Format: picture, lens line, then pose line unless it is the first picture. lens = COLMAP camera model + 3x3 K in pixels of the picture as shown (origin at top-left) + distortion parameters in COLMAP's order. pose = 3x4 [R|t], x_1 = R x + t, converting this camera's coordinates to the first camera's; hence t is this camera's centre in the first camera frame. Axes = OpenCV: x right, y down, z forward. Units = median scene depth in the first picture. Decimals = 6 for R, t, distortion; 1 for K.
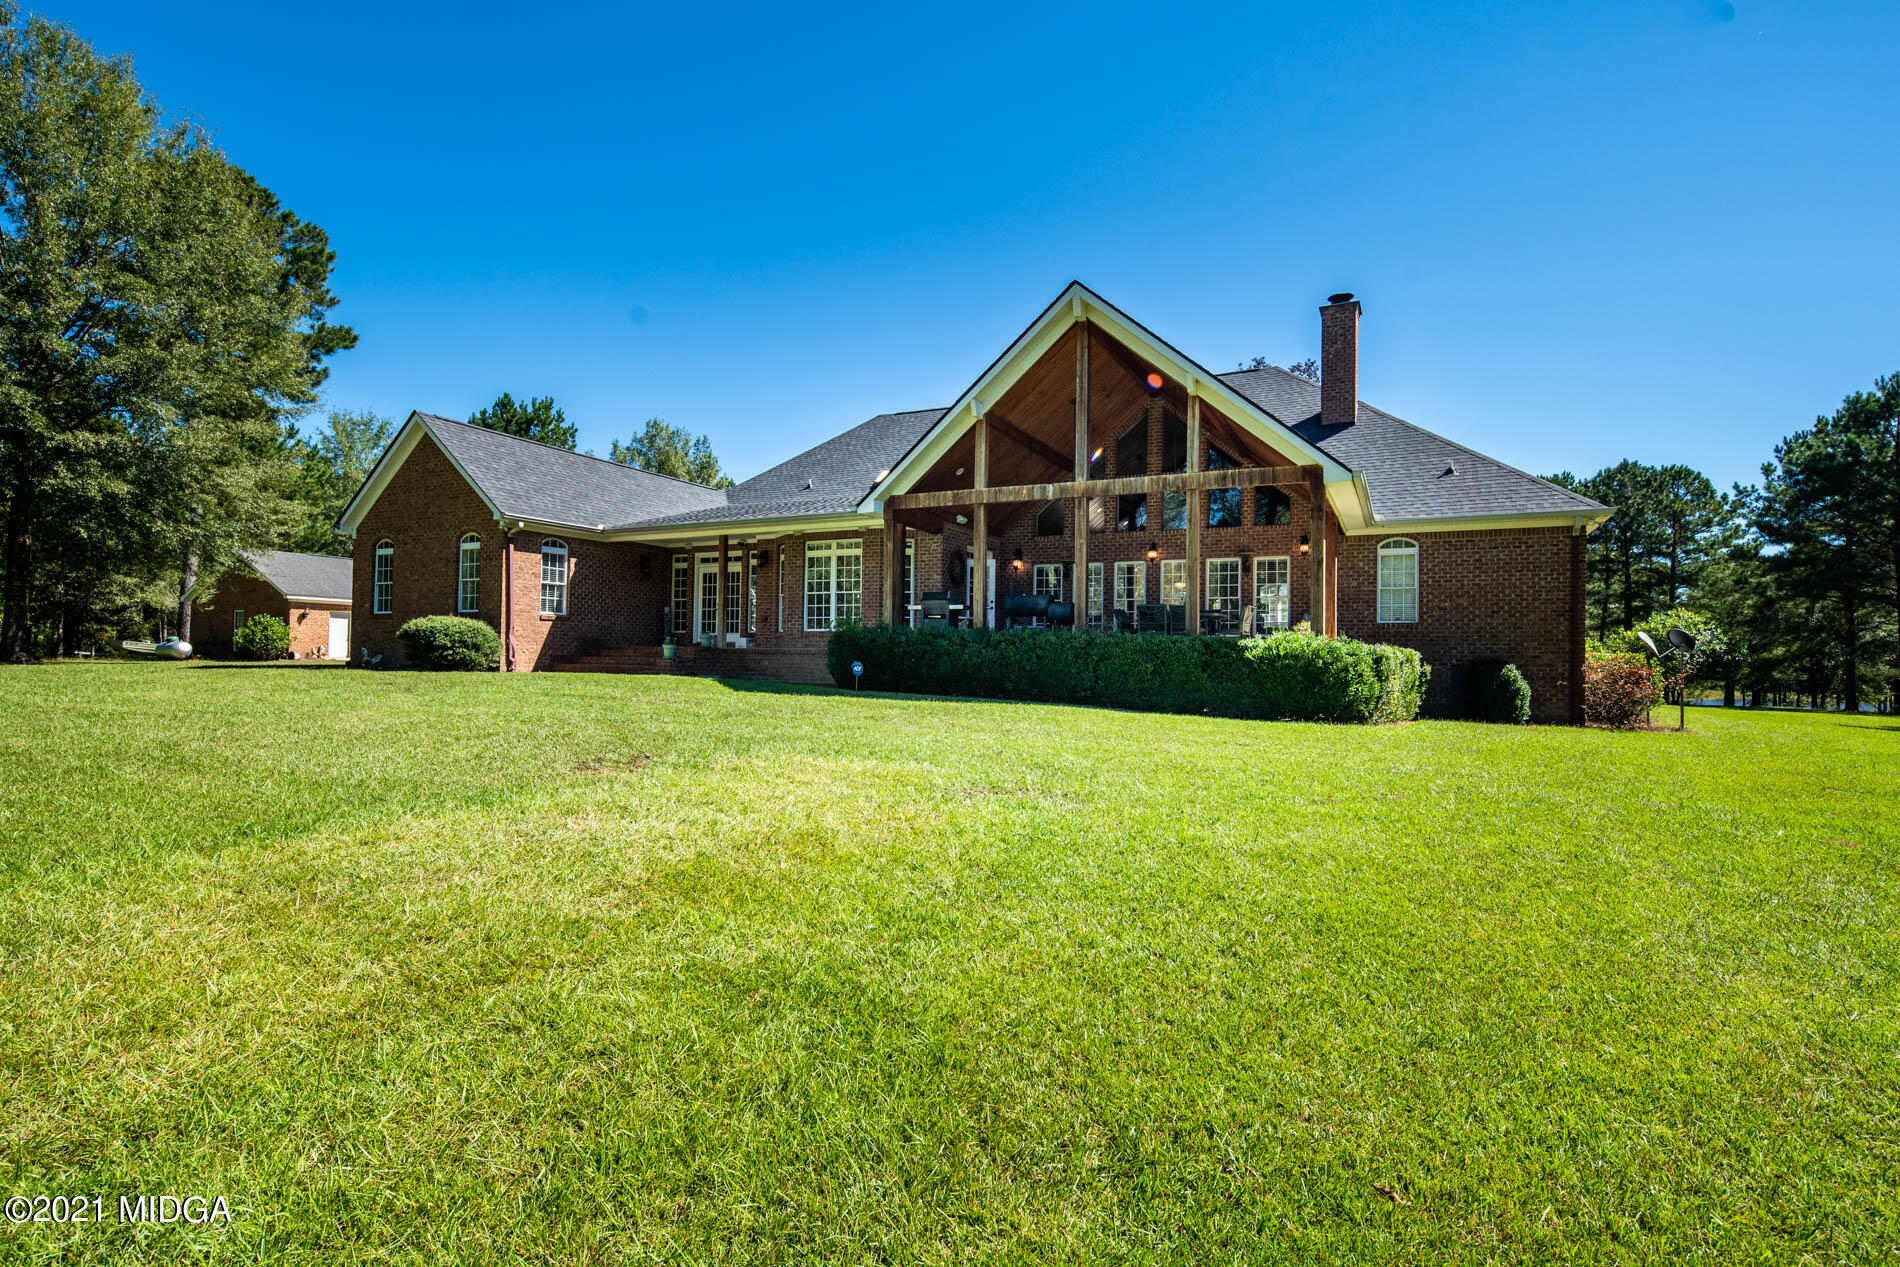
lens RADIAL K [[925.0, 0, 965.3], [0, 925.0, 629.5], [0, 0, 1]] dist [0.006131, -0.003244]
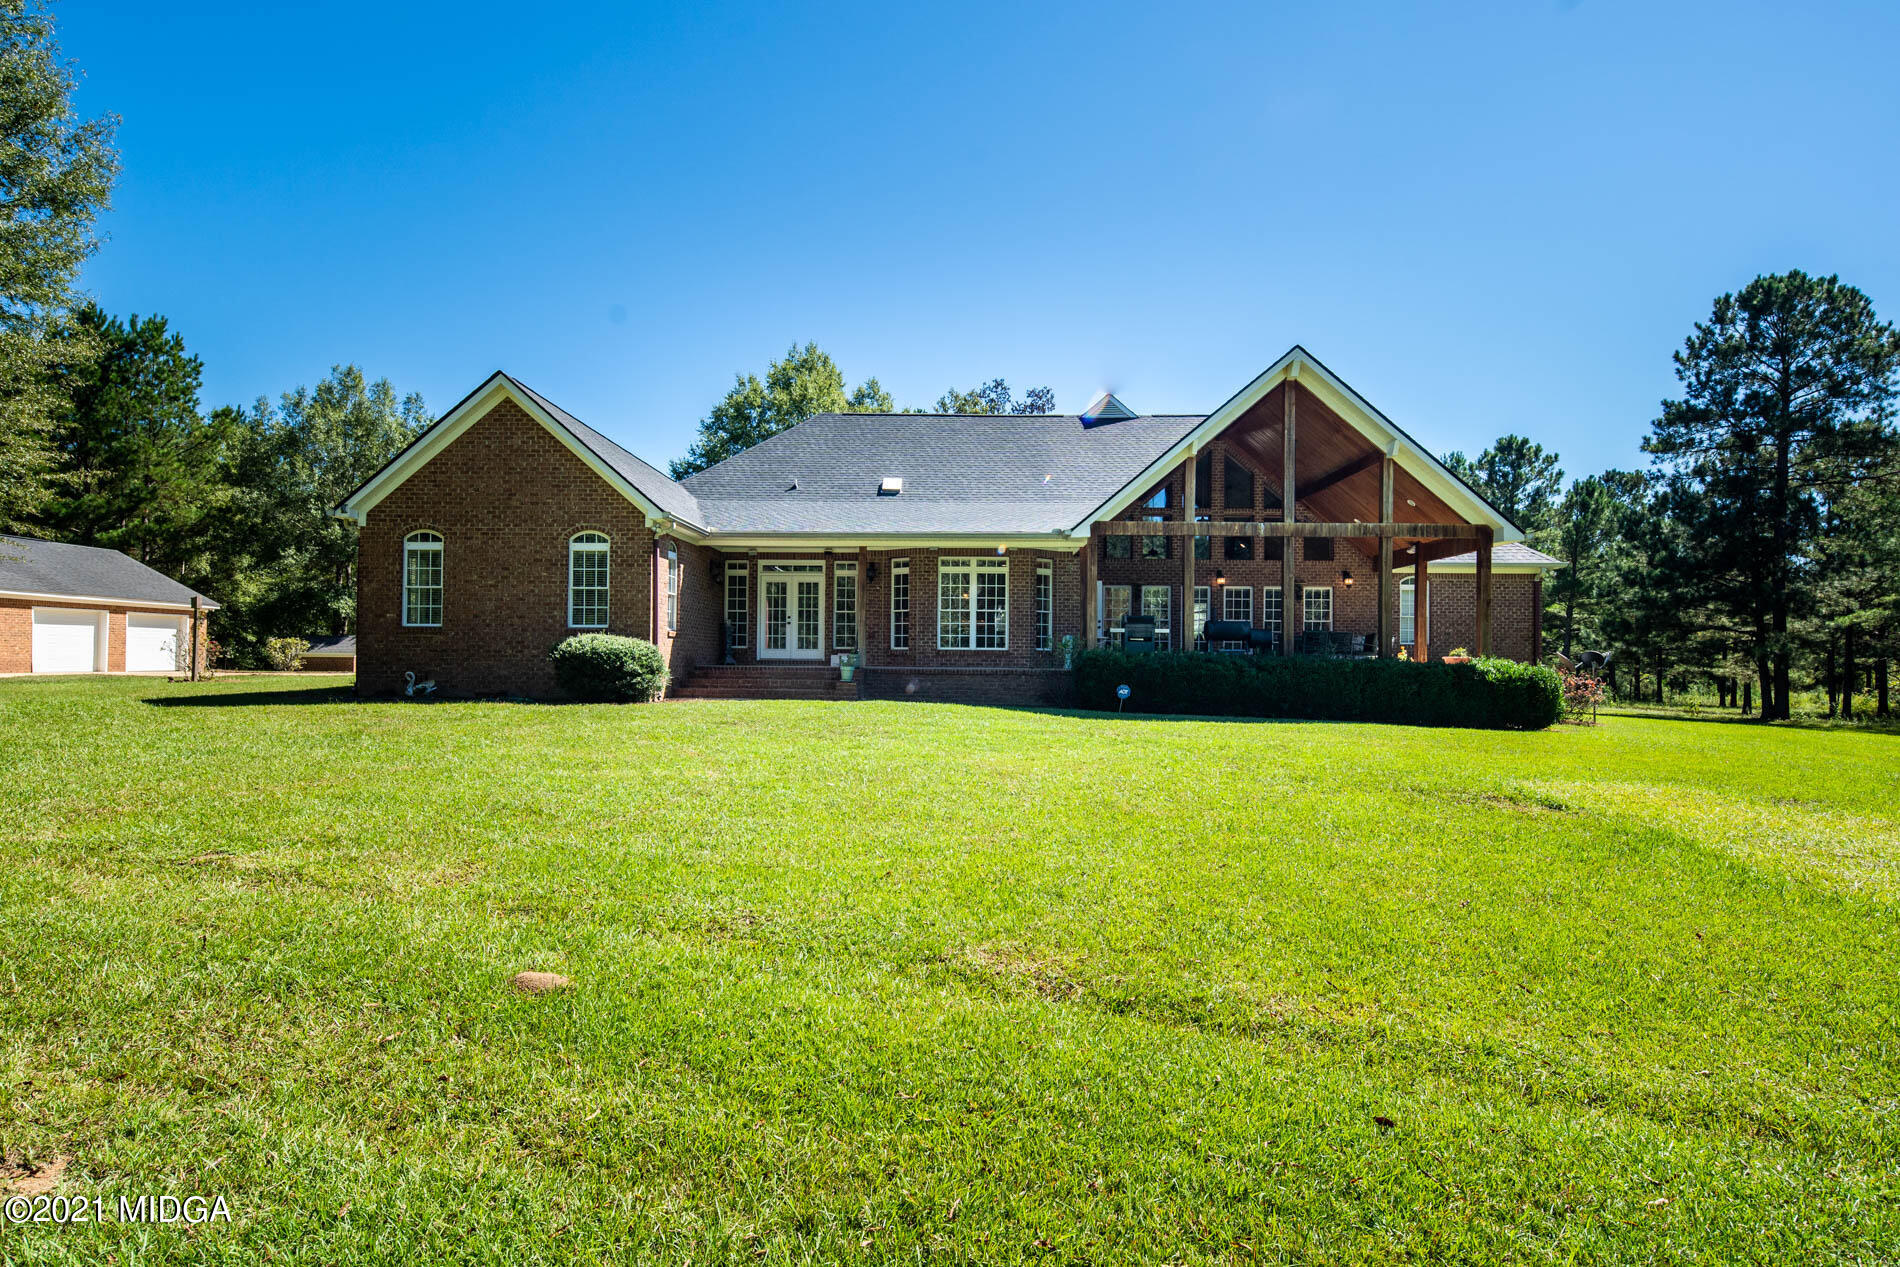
lens RADIAL K [[925.0, 0, 948.7], [0, 925.0, 643.1], [0, 0, 1]] dist [0.006131, -0.003244]
pose [[0.902840, 0.000593, 0.429976, -0.592420], [-0.010723, 0.999719, 0.021136, -0.025579], [-0.429843, -0.023693, 0.902593, 0.120304]]
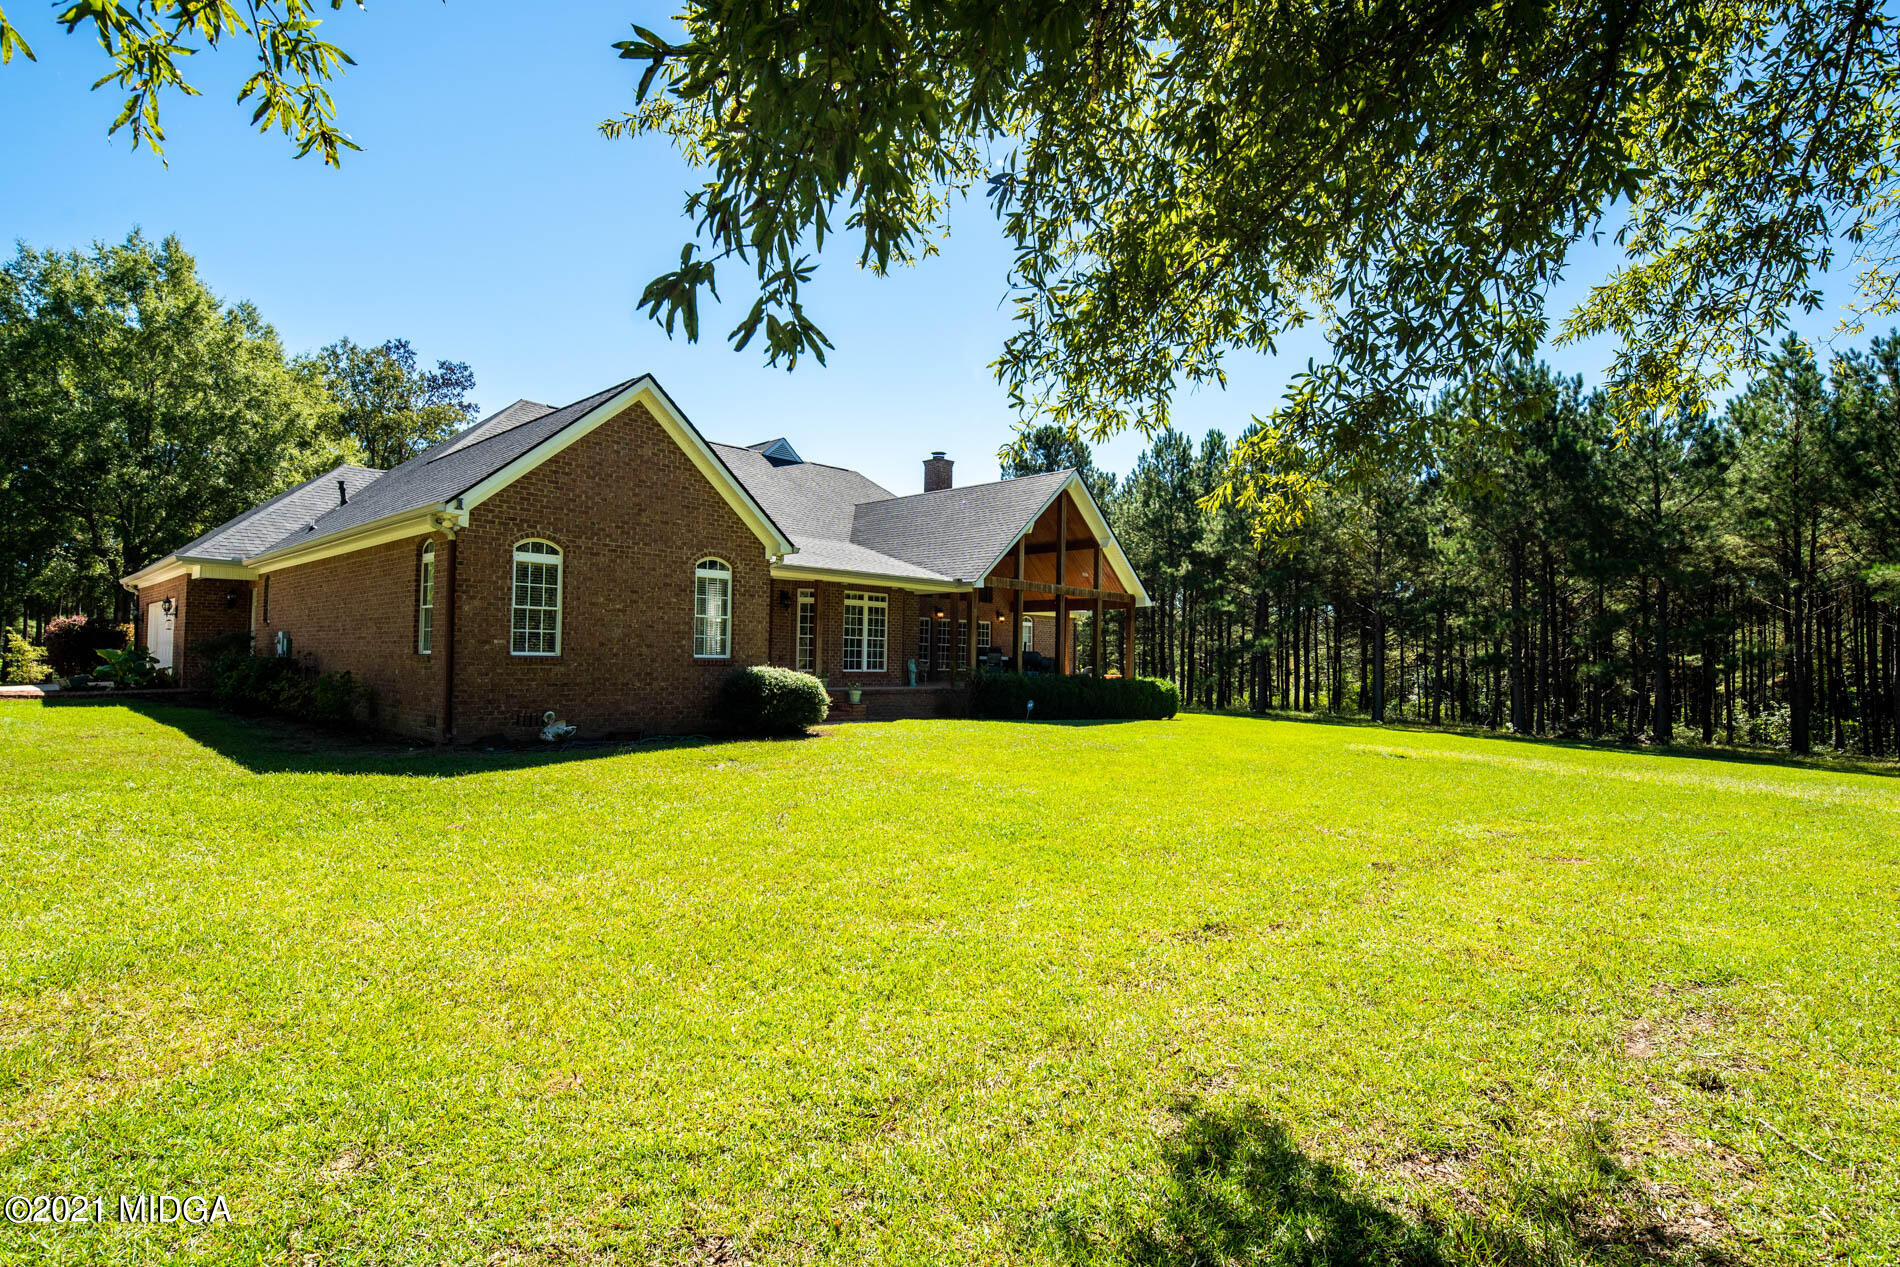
lens RADIAL K [[925.0, 0, 950.0], [0, 925.0, 632.8], [0, 0, 1]] dist [0.006131, -0.003244]
pose [[0.289438, 0.020368, 0.956980, -1.211946], [-0.040043, 0.999156, -0.009154, -0.040387], [-0.956359, -0.035670, 0.290009, 0.569523]]
